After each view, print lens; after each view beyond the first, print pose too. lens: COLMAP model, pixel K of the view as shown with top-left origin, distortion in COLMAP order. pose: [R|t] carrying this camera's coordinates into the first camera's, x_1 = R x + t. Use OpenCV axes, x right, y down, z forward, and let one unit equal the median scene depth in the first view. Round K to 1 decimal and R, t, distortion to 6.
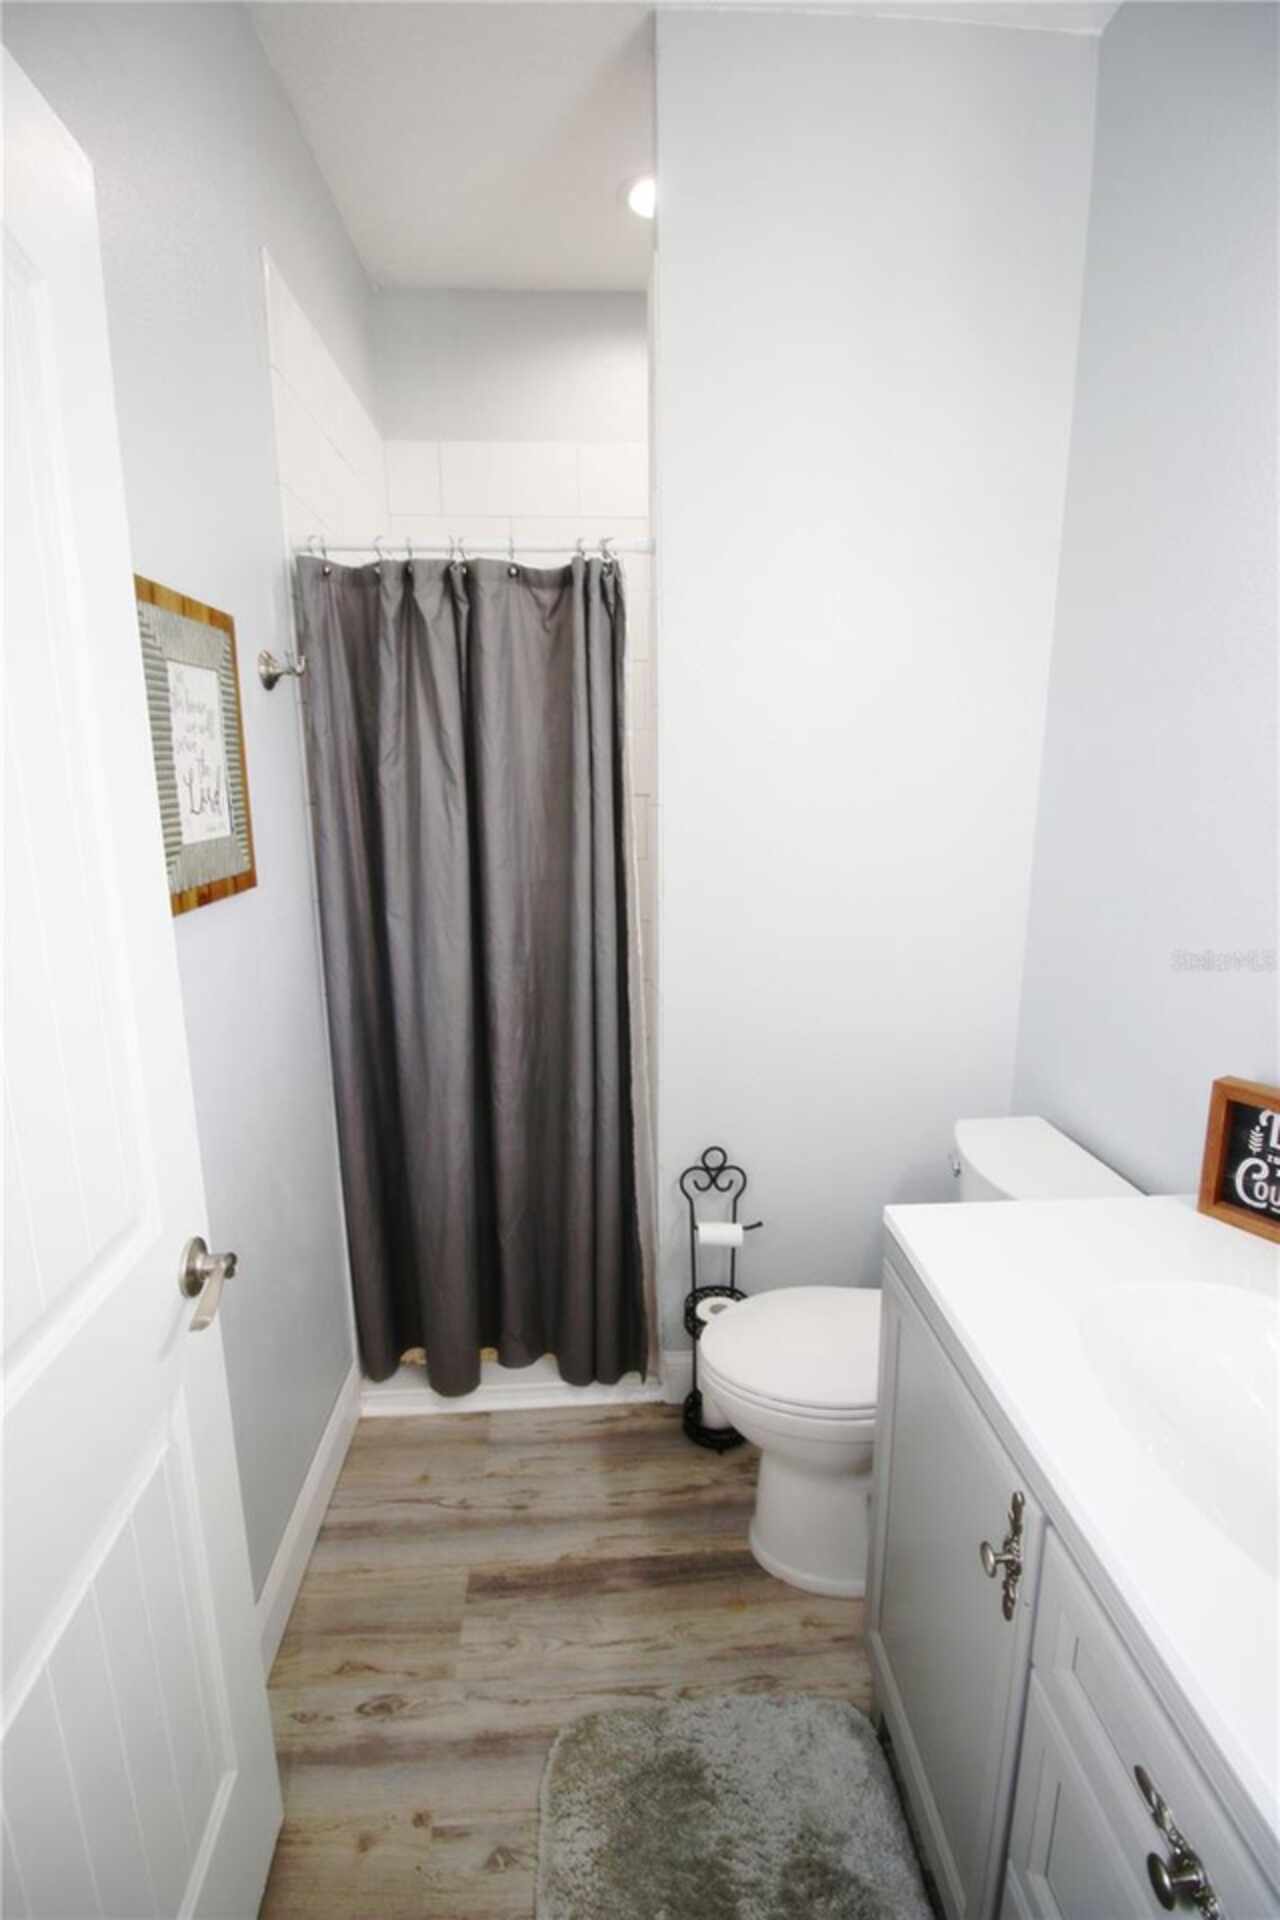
lens RADIAL K [[896.9, 0, 640.0], [0, 896.9, 960.0], [0, 0, 1]] dist [0.001979, -0.010416]
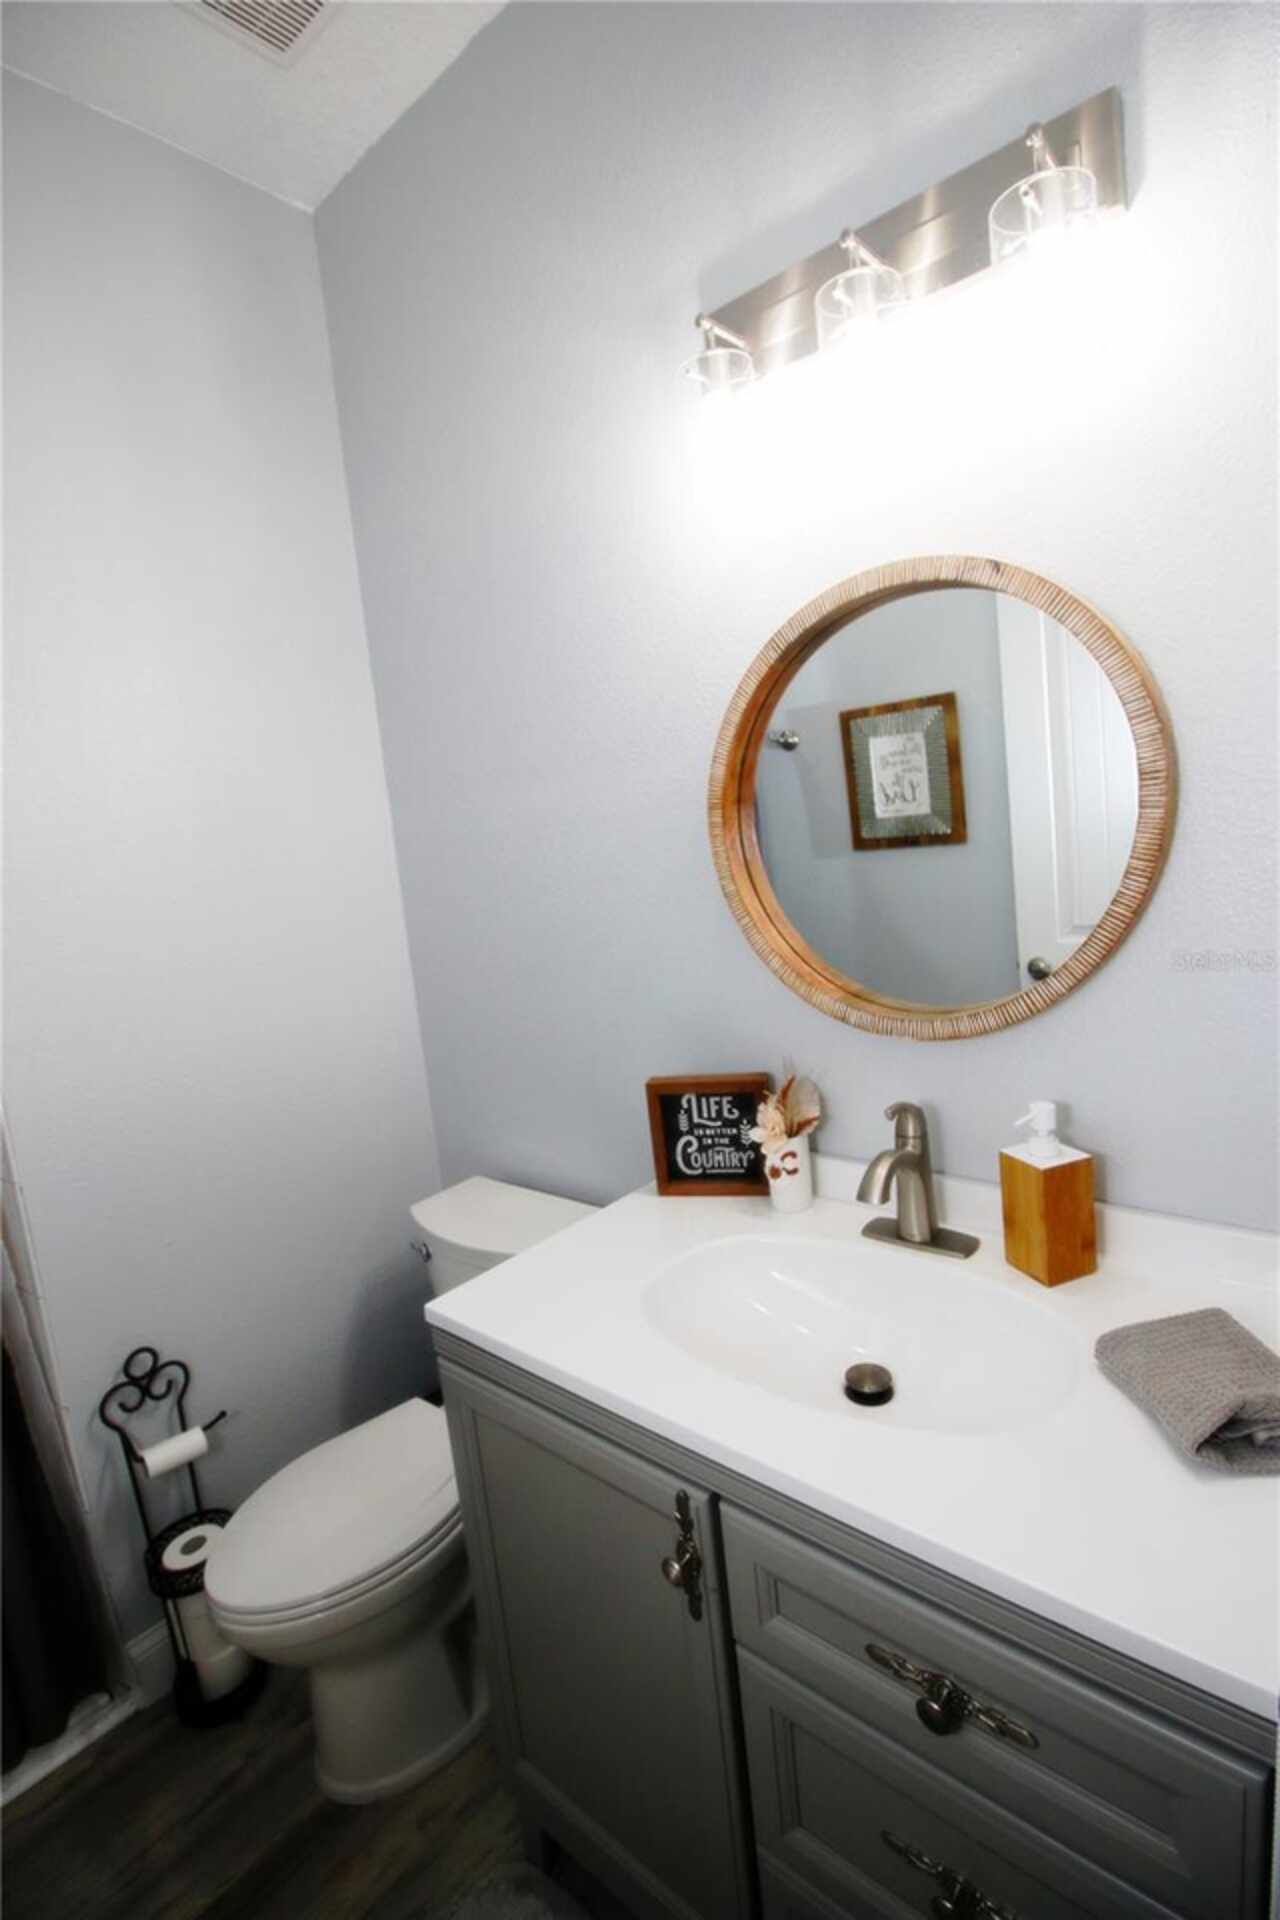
lens RADIAL K [[896.9, 0, 640.0], [0, 896.9, 960.0], [0, 0, 1]] dist [0.001979, -0.010416]
pose [[0.700097, -0.160770, 0.695713, -0.120911], [0.244027, 0.969530, -0.021519, -0.001544], [-0.671055, 0.184838, 0.717997, 0.076226]]
